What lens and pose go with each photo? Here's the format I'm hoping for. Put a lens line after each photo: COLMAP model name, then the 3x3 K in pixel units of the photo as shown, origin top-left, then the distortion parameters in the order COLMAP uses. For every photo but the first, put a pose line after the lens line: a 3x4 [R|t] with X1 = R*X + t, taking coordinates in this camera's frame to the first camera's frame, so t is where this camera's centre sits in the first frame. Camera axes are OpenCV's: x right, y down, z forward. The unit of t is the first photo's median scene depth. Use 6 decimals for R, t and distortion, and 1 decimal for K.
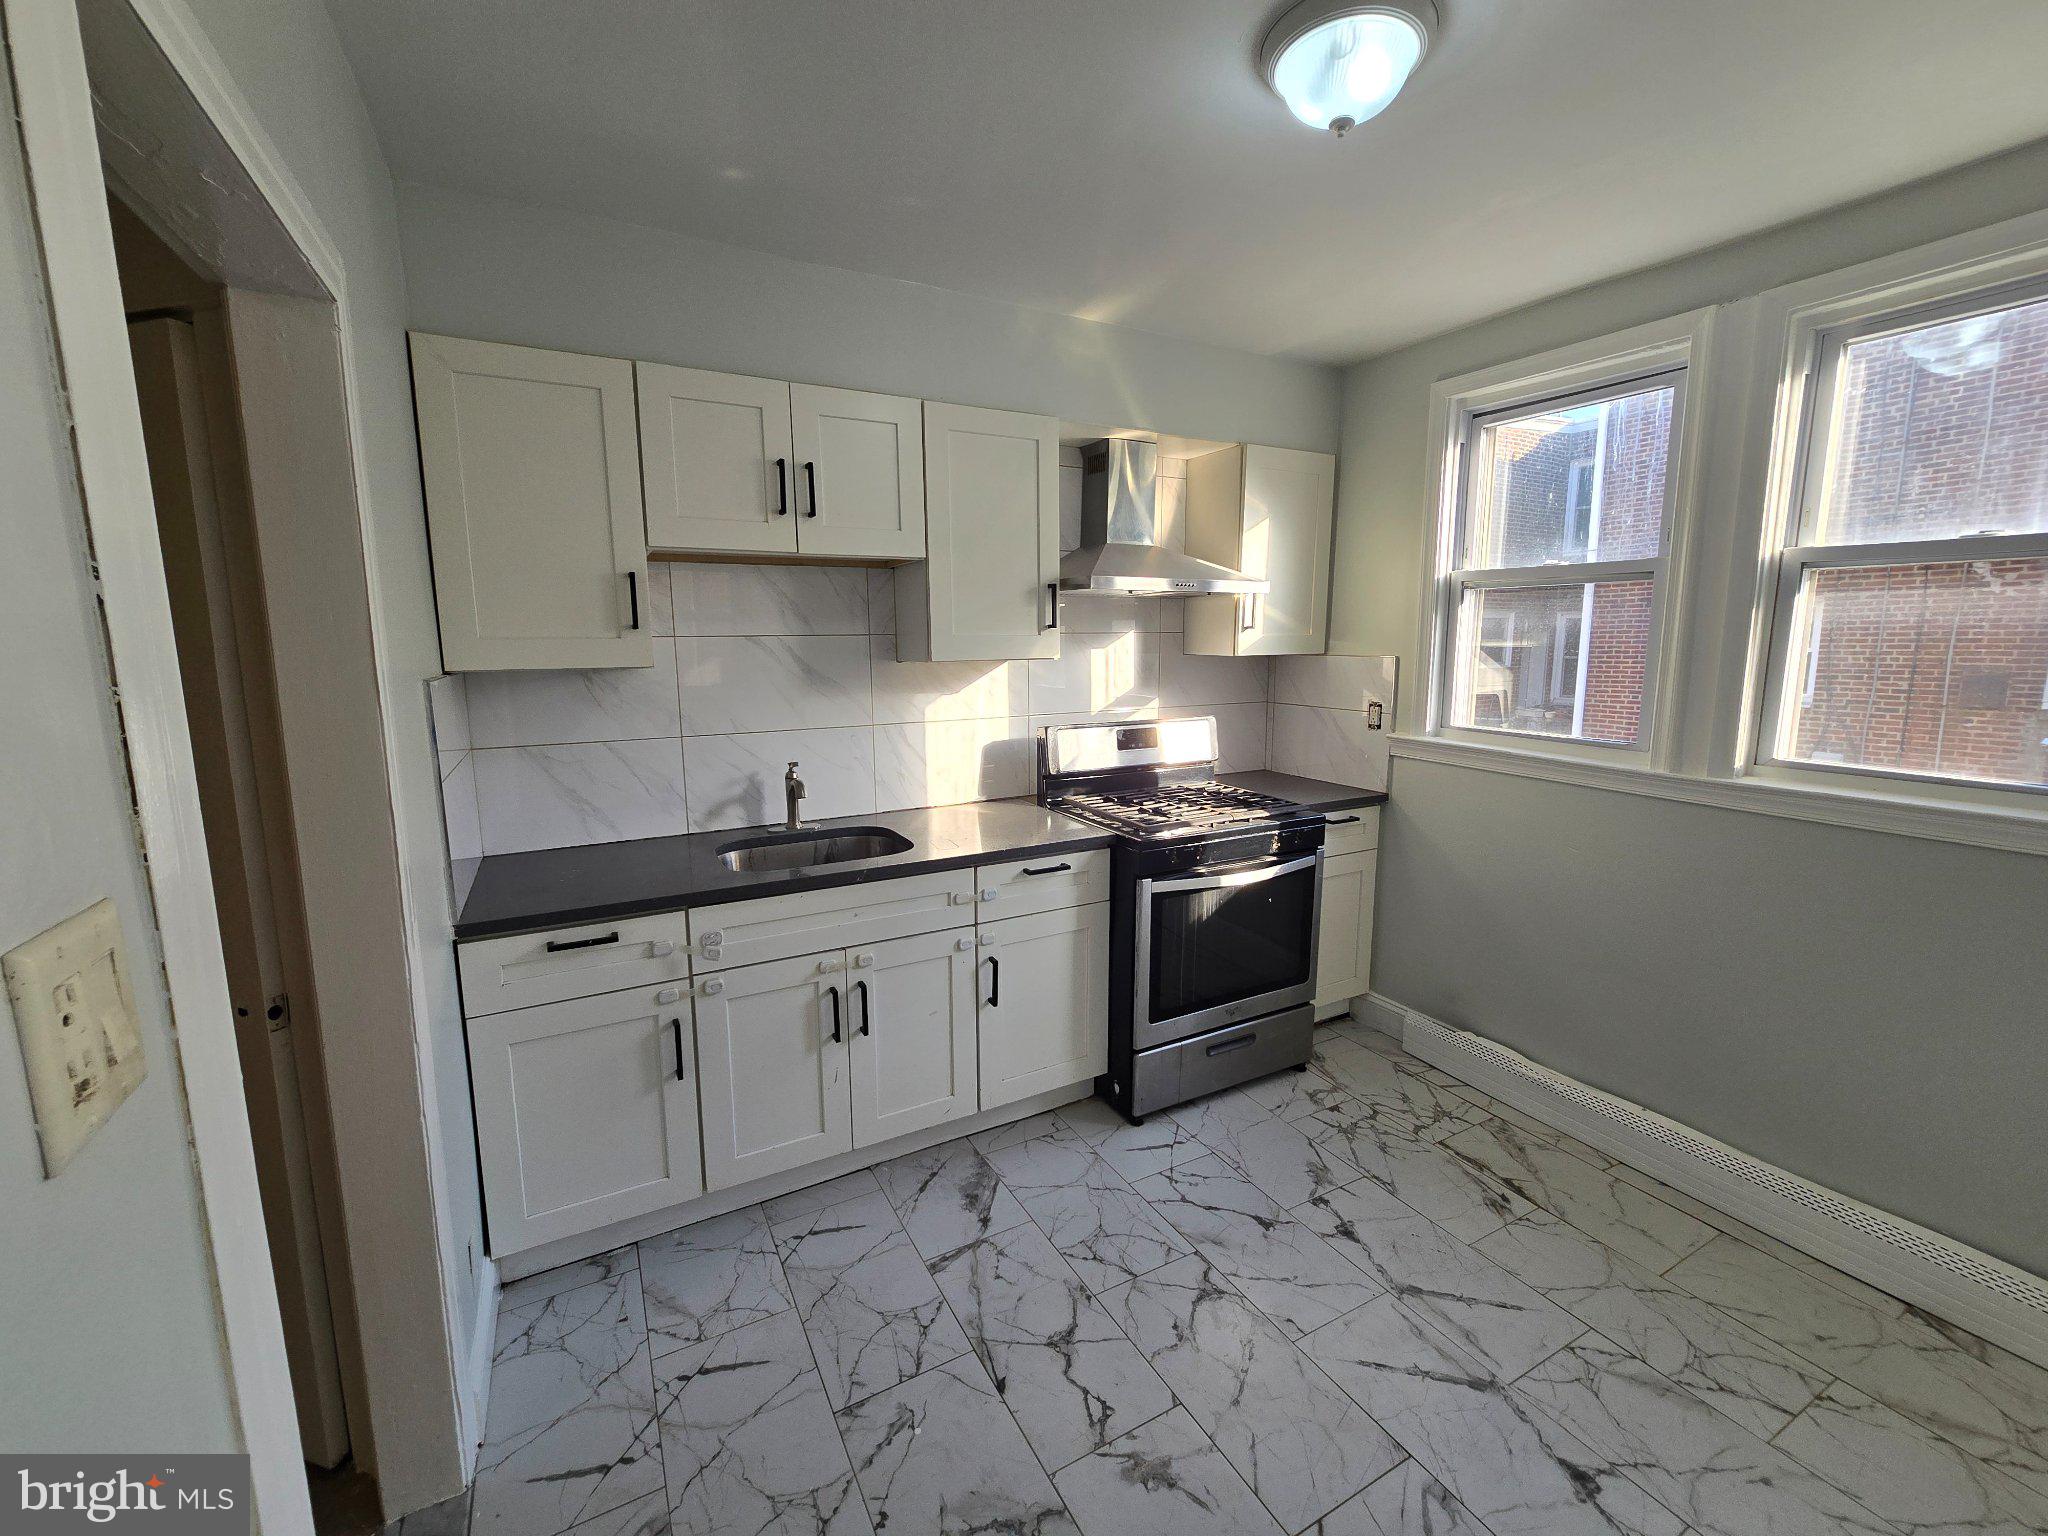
lens RADIAL K [[840.9, 0, 1016.3], [0, 840.9, 763.8], [0, 0, 1]] dist [-0.004923, 0.001348]
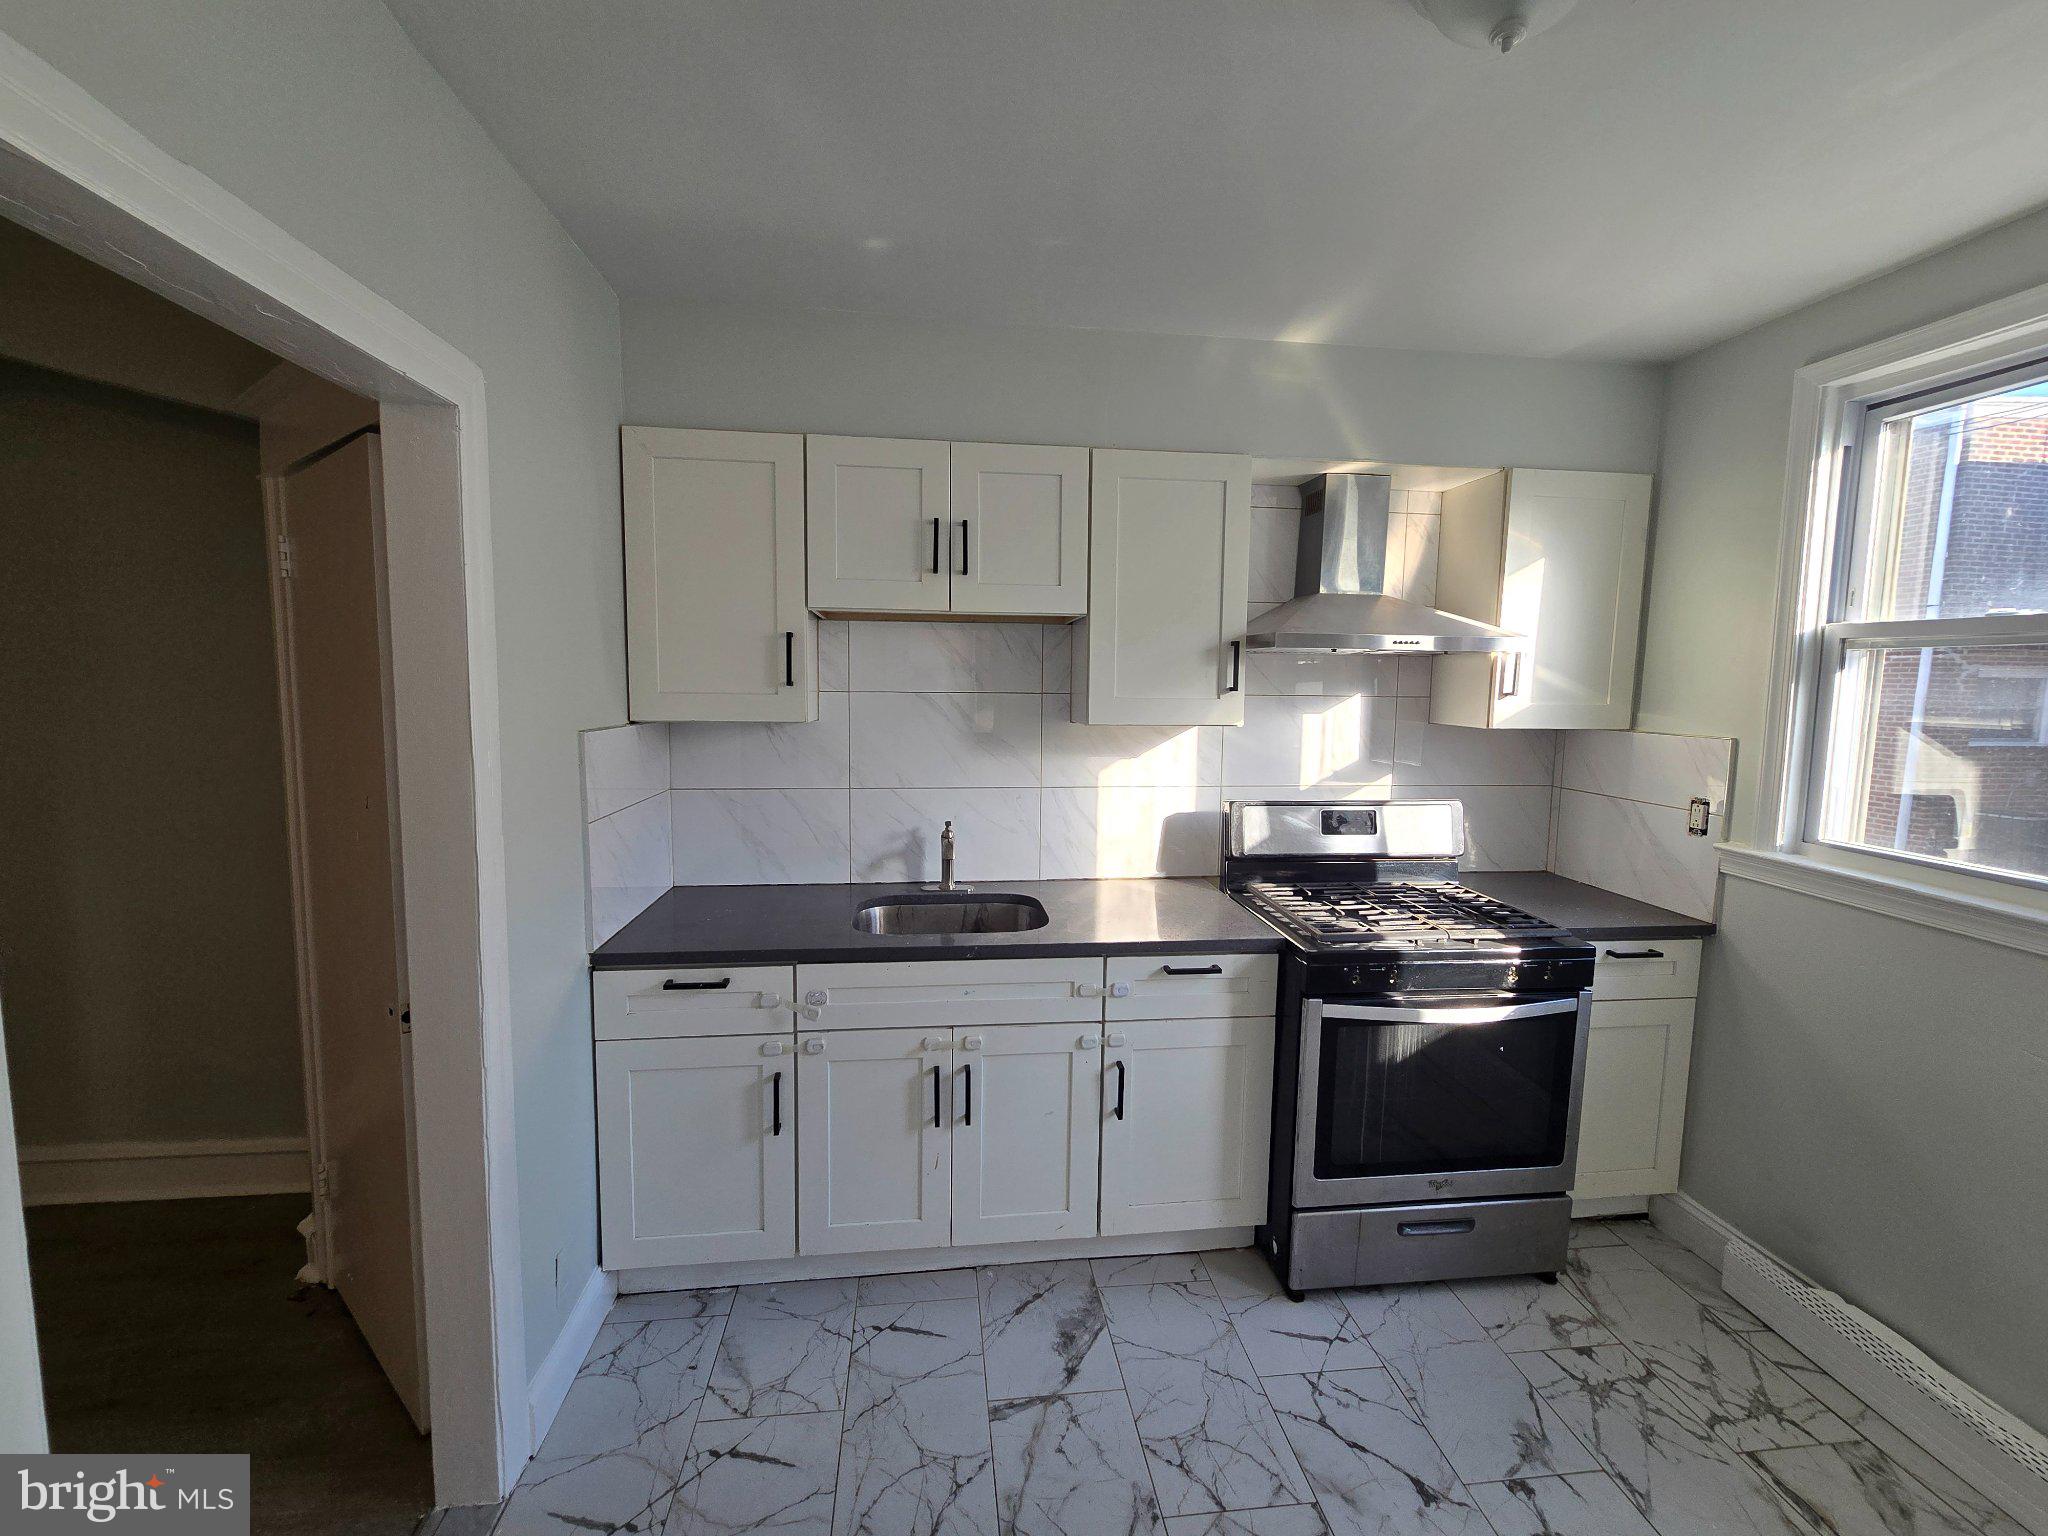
lens RADIAL K [[840.9, 0, 1024.9], [0, 840.9, 761.2], [0, 0, 1]] dist [-0.004923, 0.001348]
pose [[0.930596, 0.054516, -0.361965, 0.168479], [-0.074164, 0.996419, -0.040599, -0.038567], [0.358456, 0.064626, 0.931307, 0.115545]]
